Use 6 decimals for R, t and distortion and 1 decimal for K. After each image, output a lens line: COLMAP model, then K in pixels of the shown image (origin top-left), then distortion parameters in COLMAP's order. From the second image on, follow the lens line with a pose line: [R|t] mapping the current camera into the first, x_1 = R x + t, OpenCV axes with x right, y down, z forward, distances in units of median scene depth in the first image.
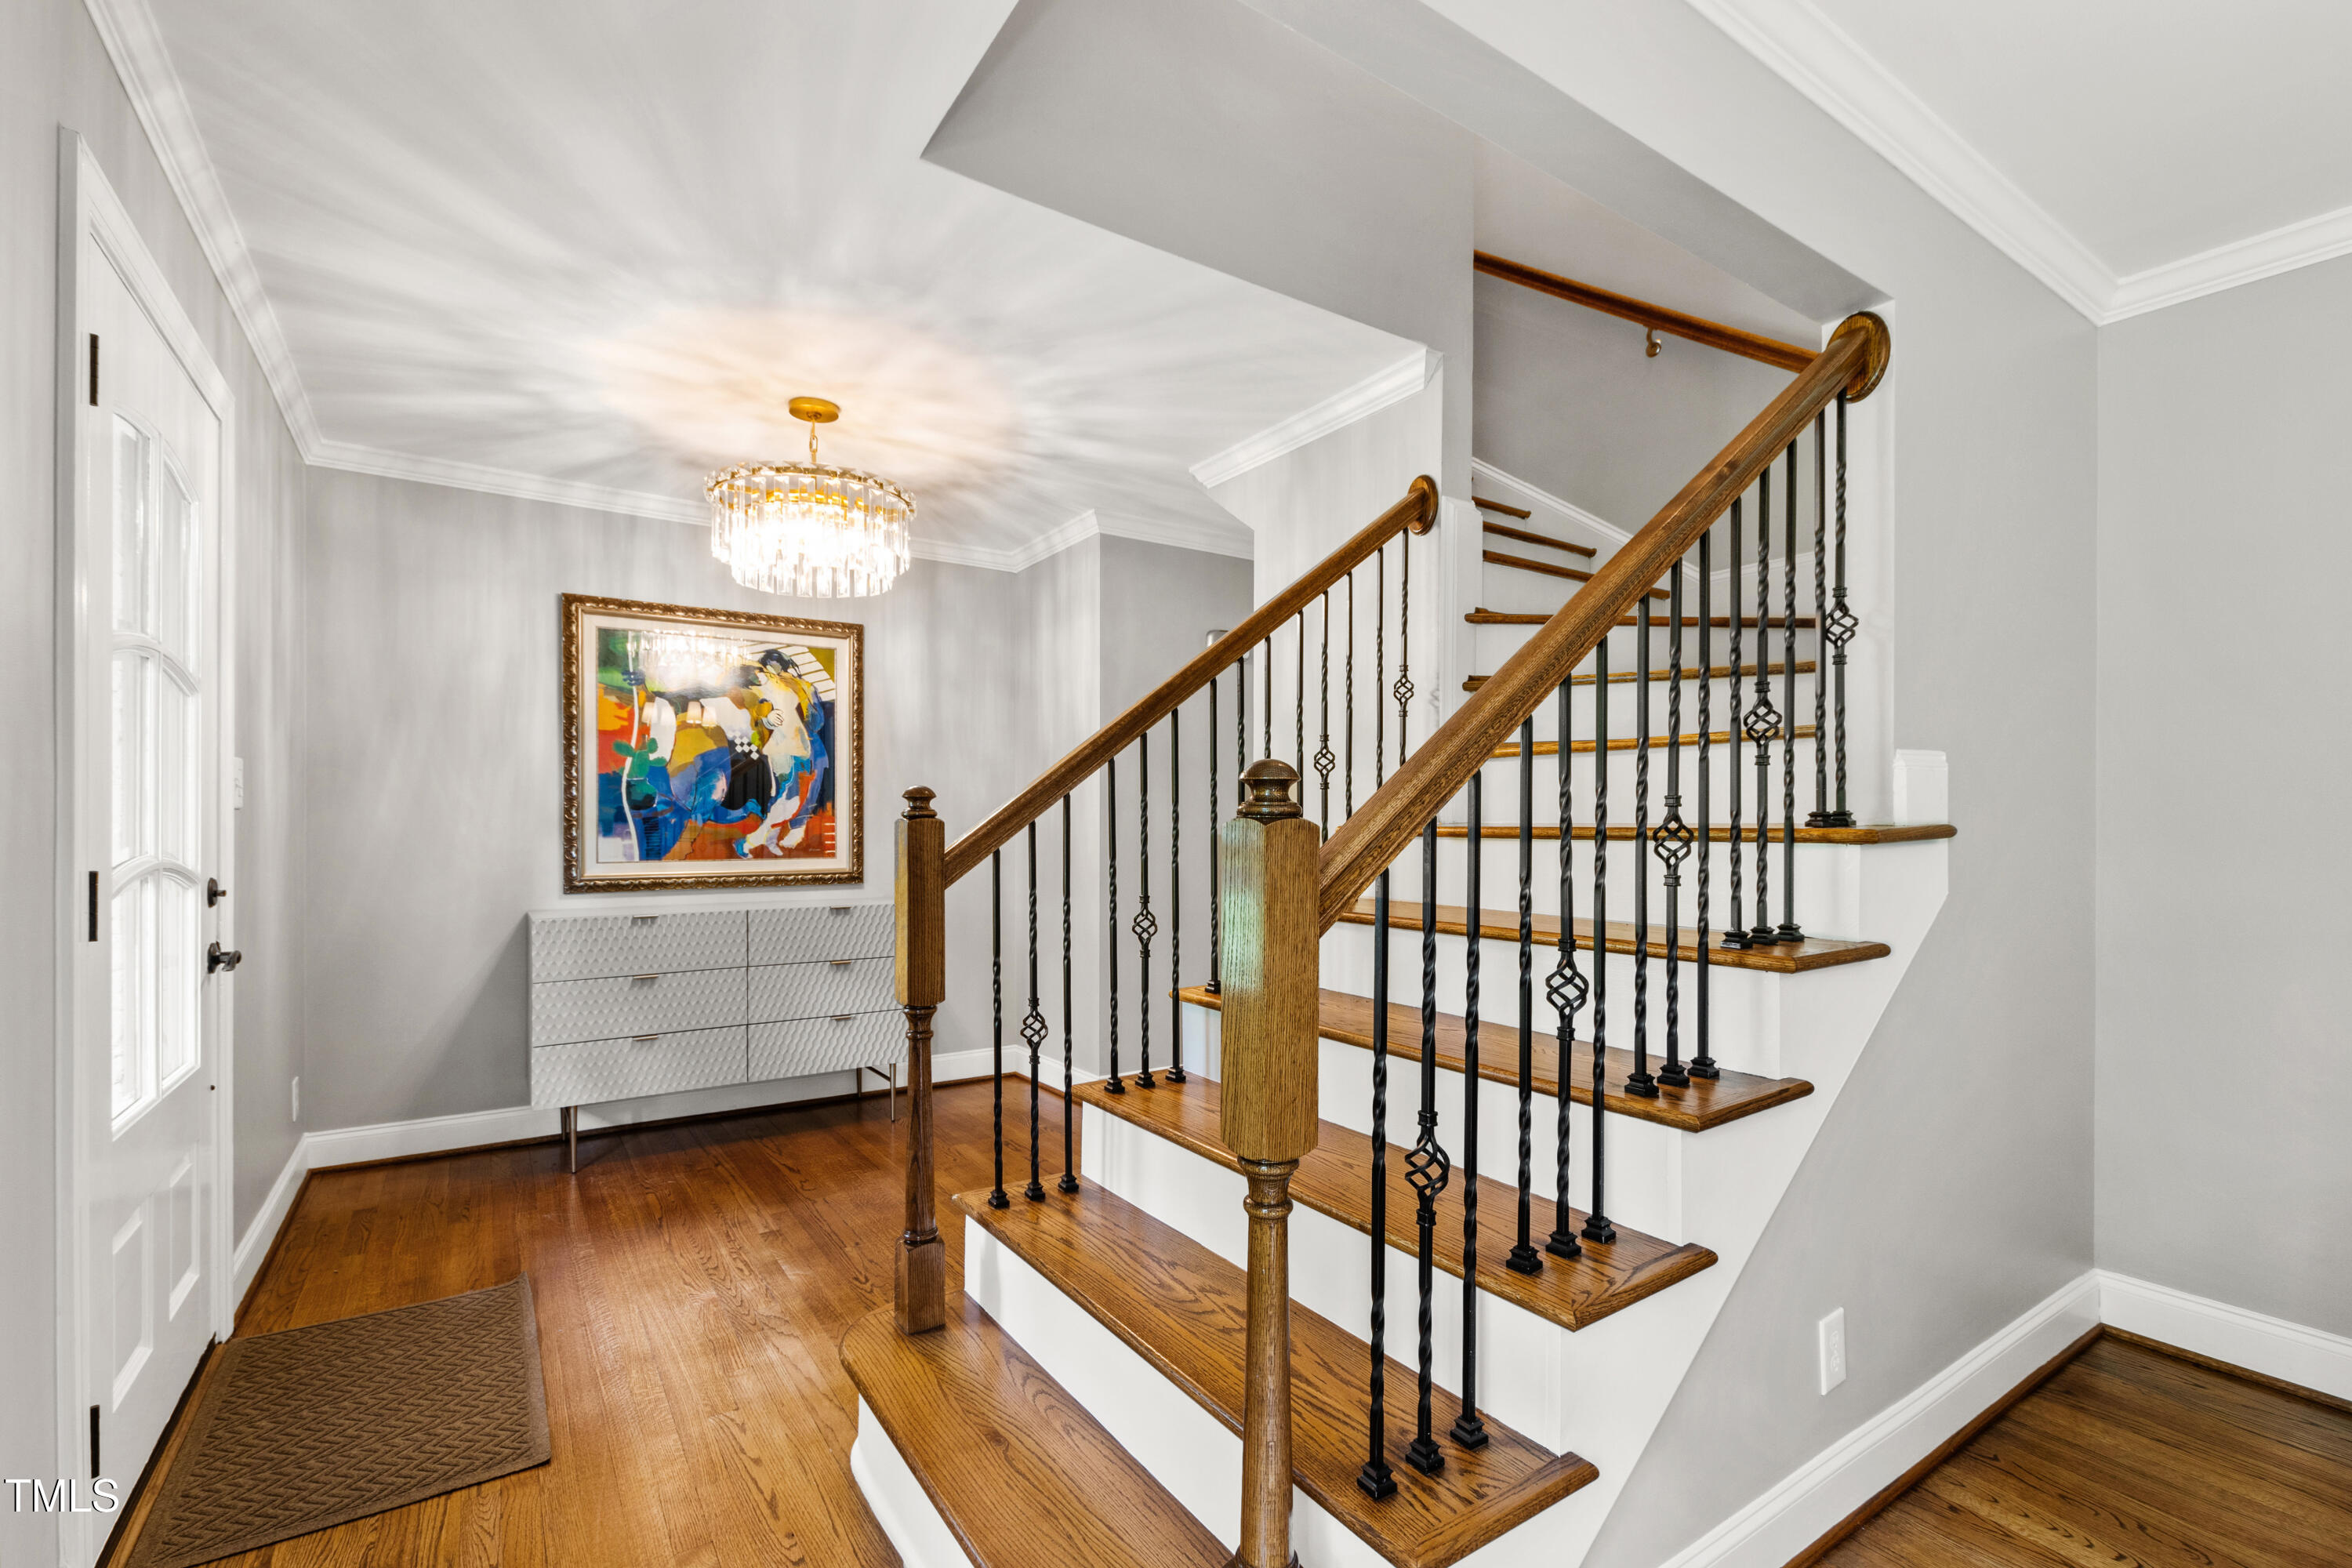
lens RADIAL K [[1019.5, 0, 1185.2], [0, 1019.5, 823.1], [0, 0, 1]] dist [0.001104, -0.004326]
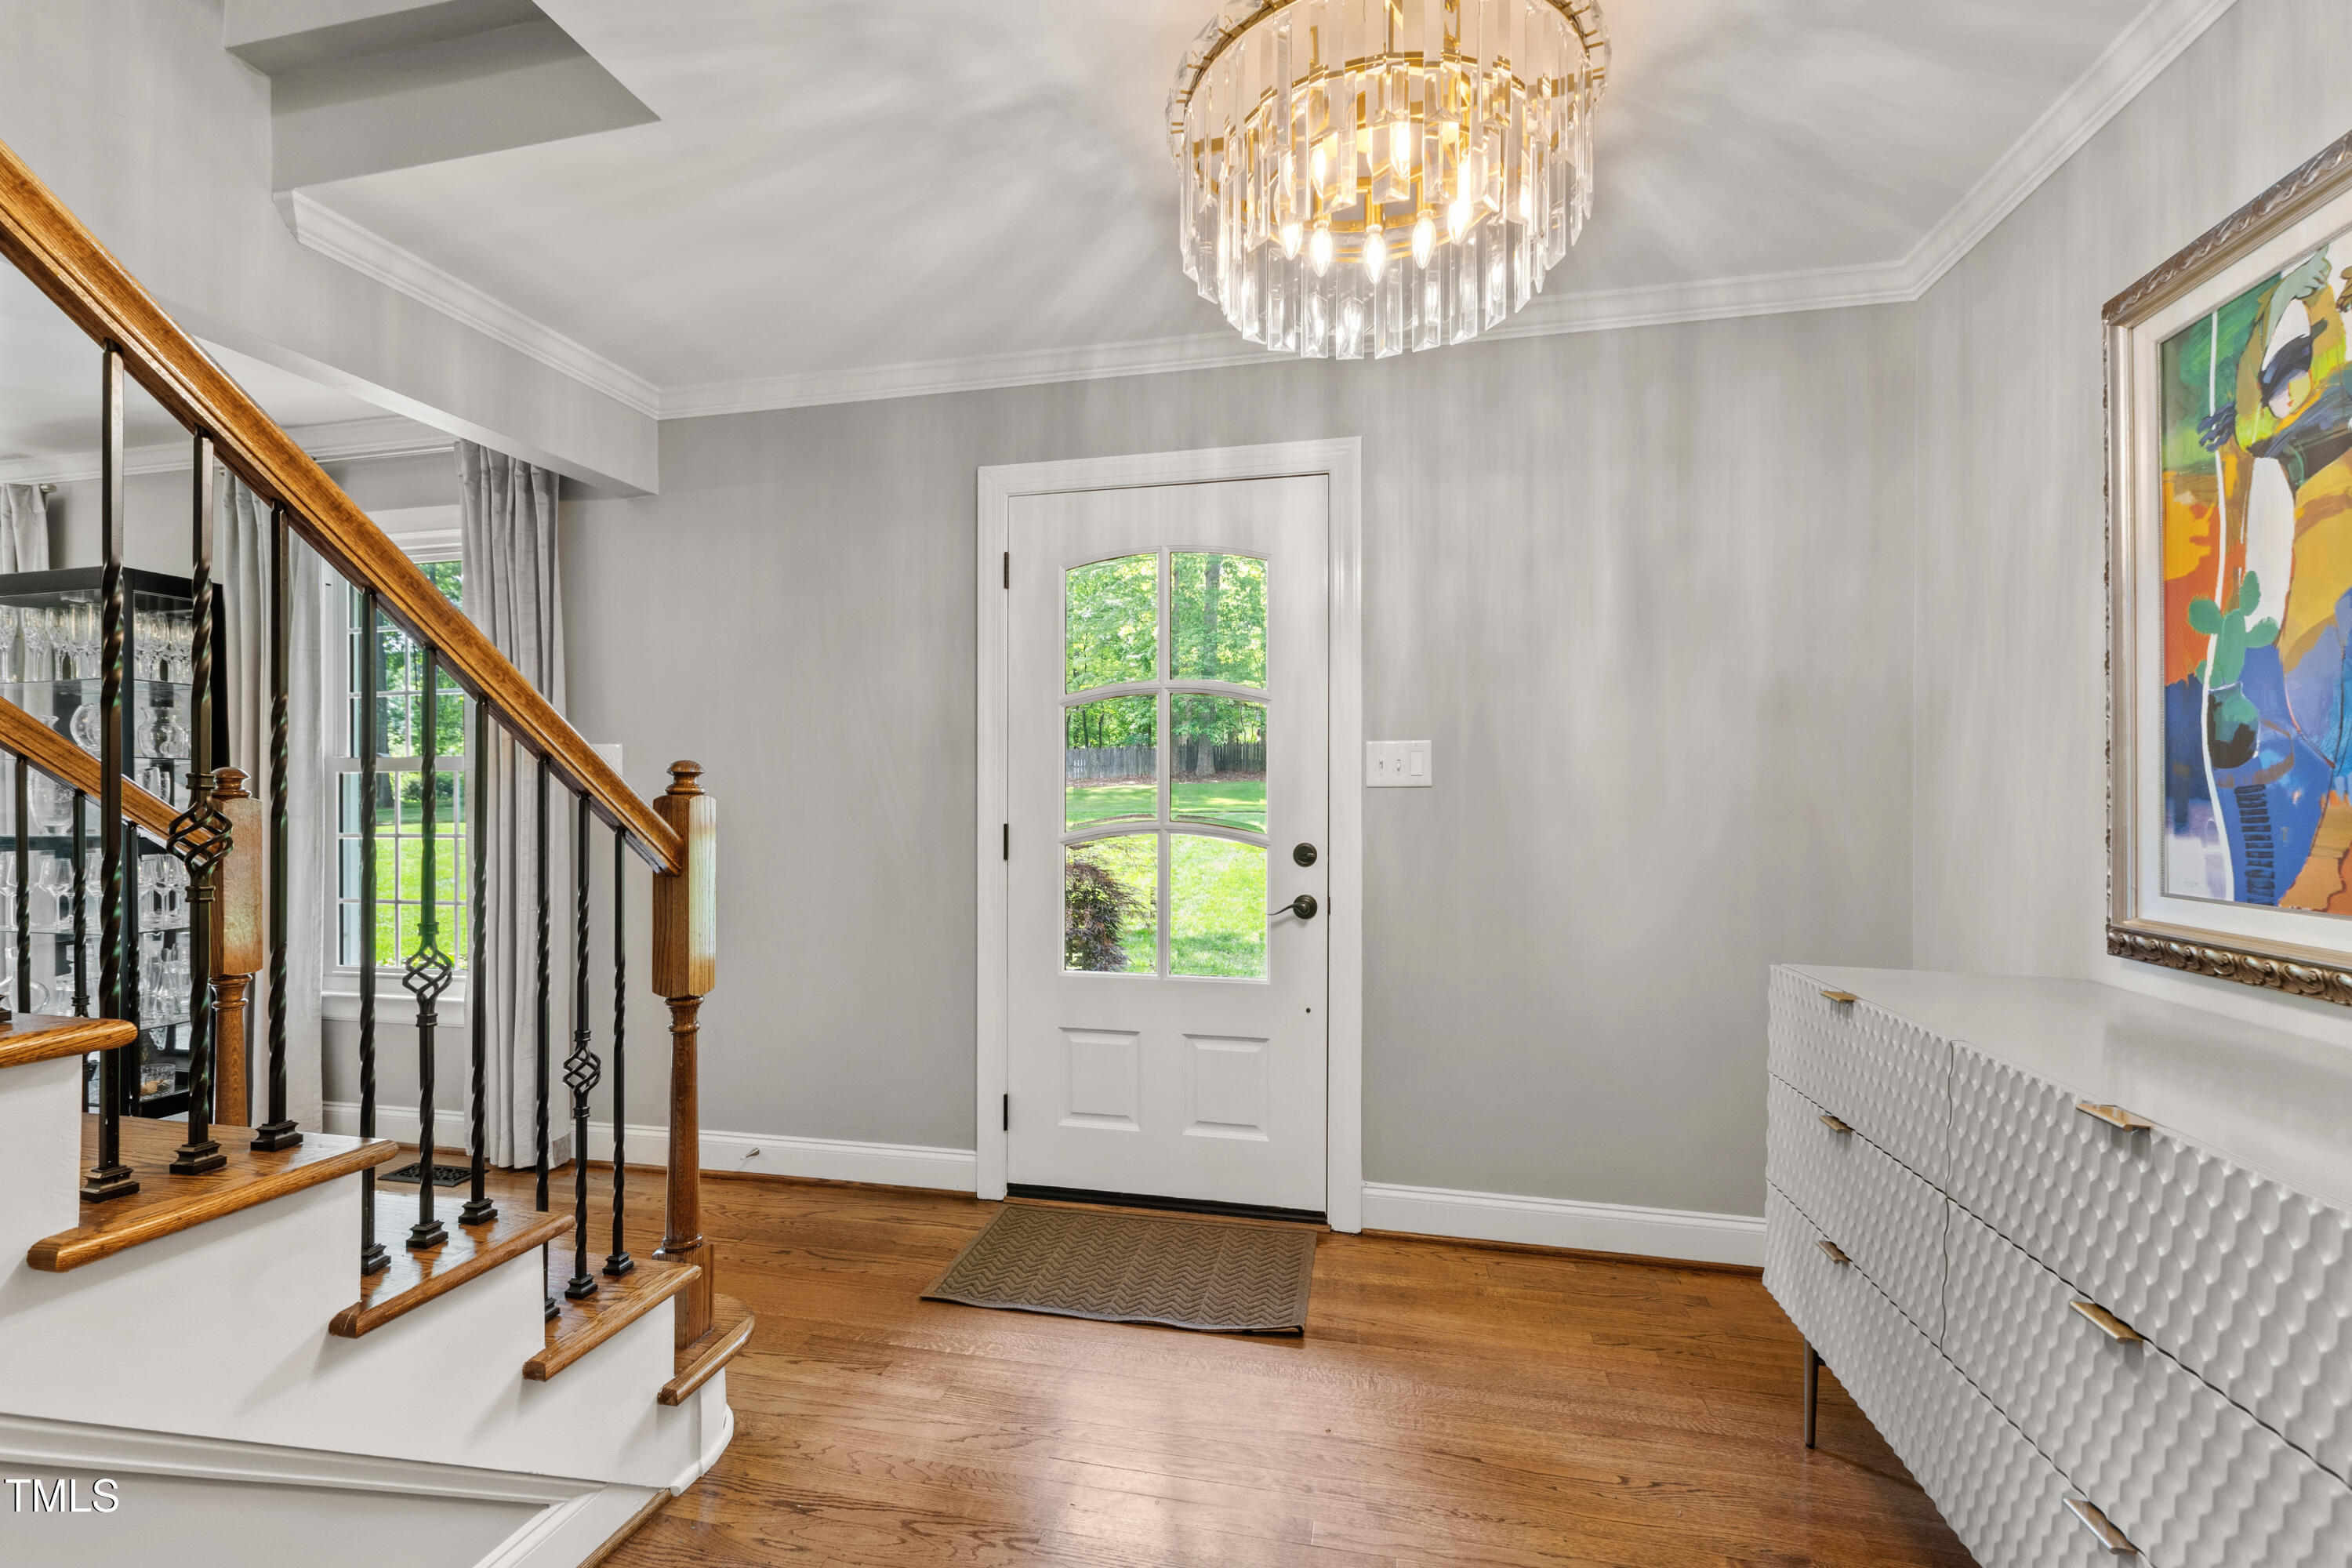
lens RADIAL K [[1019.5, 0, 1153.0], [0, 1019.5, 796.2], [0, 0, 1]] dist [0.001104, -0.004326]
pose [[-0.743487, -0.003632, -0.668740, 0.019613], [-0.002658, 0.999993, -0.002476, -0.000117], [0.668745, -0.000064, -0.743492, 1.017748]]
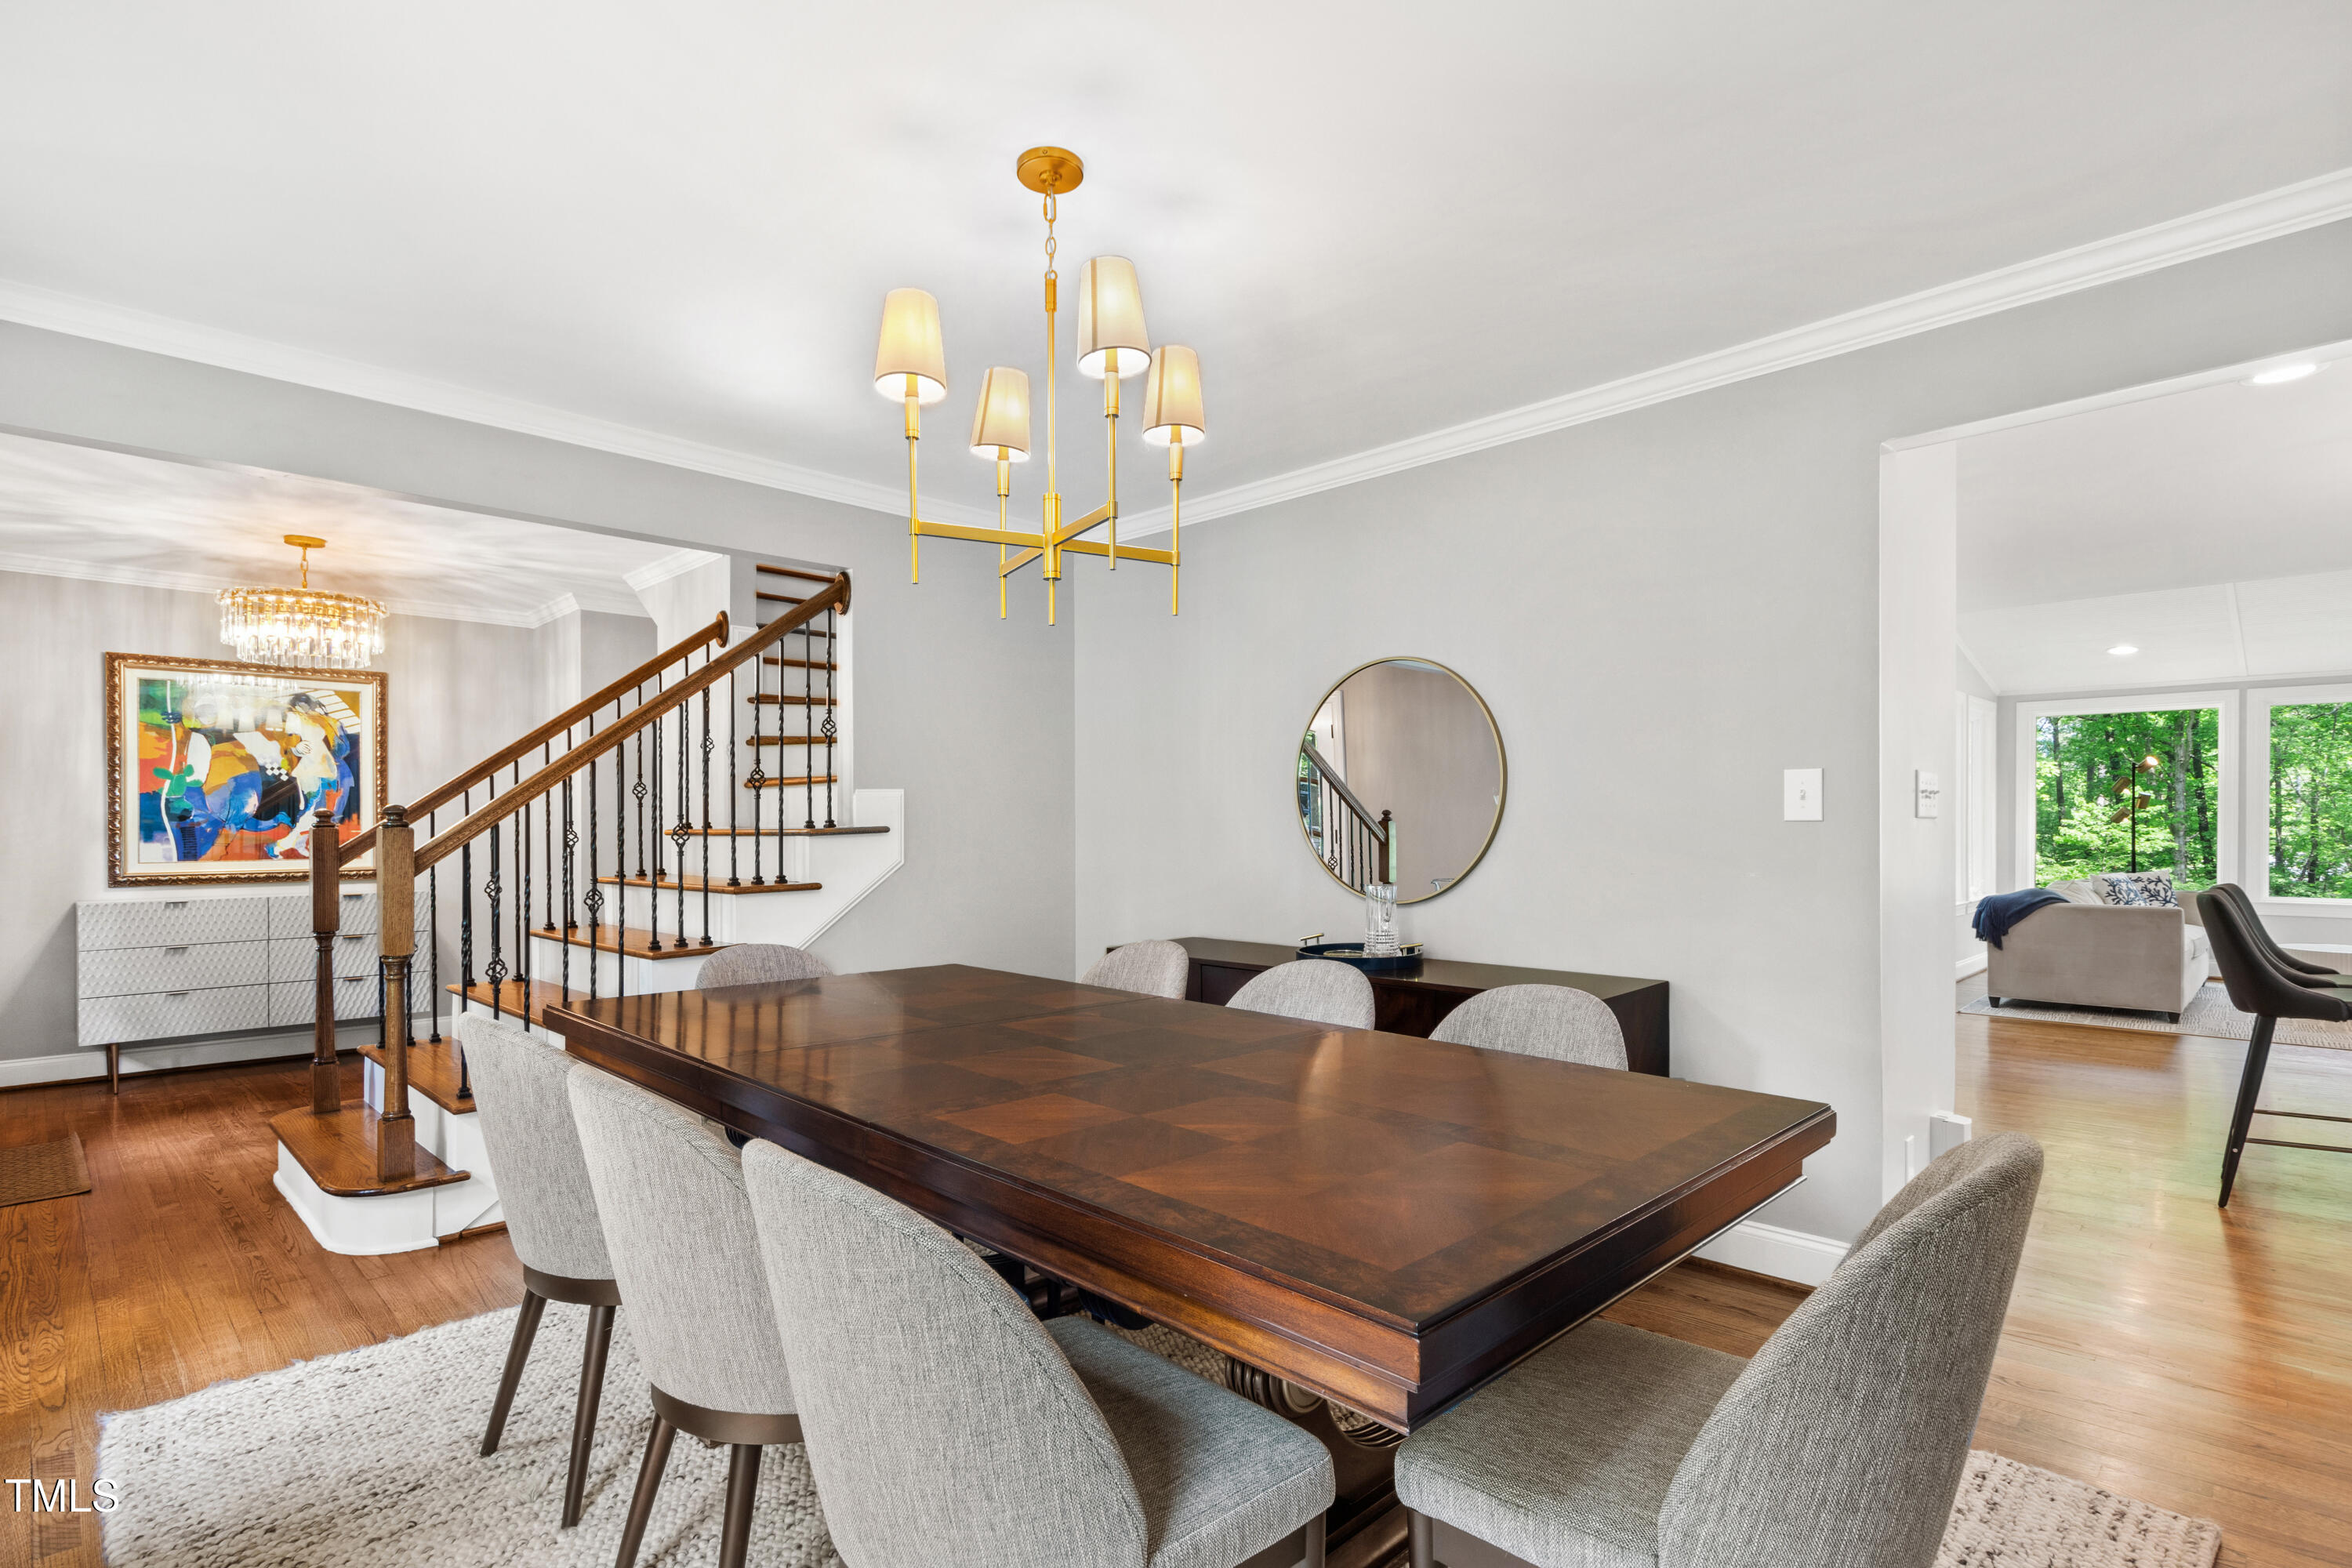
lens RADIAL K [[1140.1, 0, 1181.7], [0, 1140.1, 822.8], [0, 0, 1]] dist [0.001679, -0.003794]
pose [[0.981947, -0.006035, 0.189059, 0.427950], [0.006841, 0.999970, -0.003612, 0.002705], [-0.189032, 0.004841, 0.981959, -0.634574]]
